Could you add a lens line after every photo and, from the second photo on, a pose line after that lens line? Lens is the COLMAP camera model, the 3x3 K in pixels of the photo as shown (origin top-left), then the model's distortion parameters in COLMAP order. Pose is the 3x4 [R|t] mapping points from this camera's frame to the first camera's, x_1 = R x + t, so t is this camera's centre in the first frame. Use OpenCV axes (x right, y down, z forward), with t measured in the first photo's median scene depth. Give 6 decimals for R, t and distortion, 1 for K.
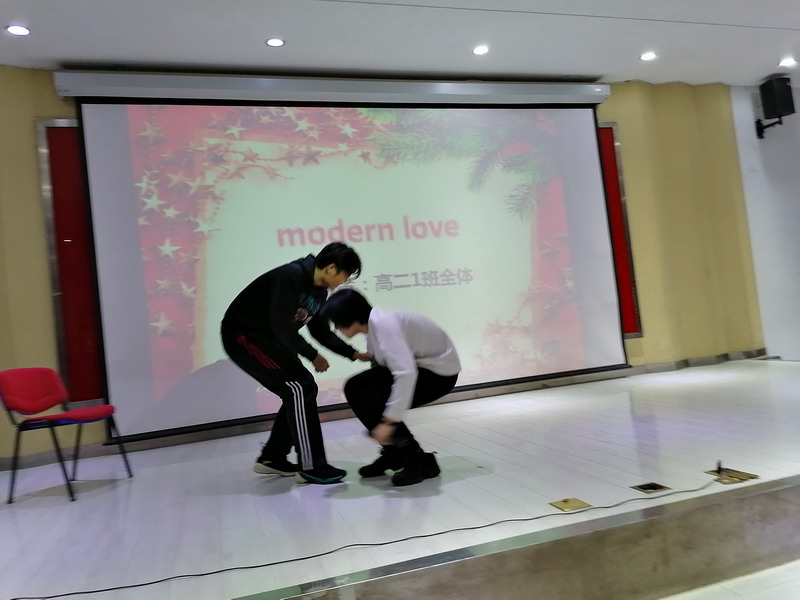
lens RADIAL K [[640.0, 0, 406.2], [0, 640.0, 307.7], [0, 0, 1]] dist [0.047658, -0.023497]
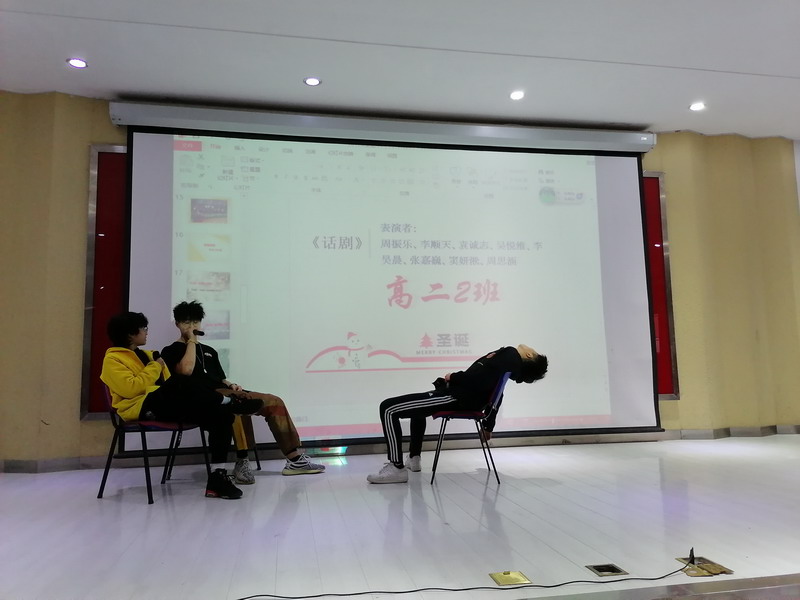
lens RADIAL K [[640.0, 0, 422.9], [0, 640.0, 298.9], [0, 0, 1]] dist [0.047658, -0.023497]
pose [[0.989906, 0.072514, -0.121770, 0.103789], [-0.080325, 0.994931, -0.060504, -0.013210], [0.116766, 0.069674, 0.990713, 0.019051]]
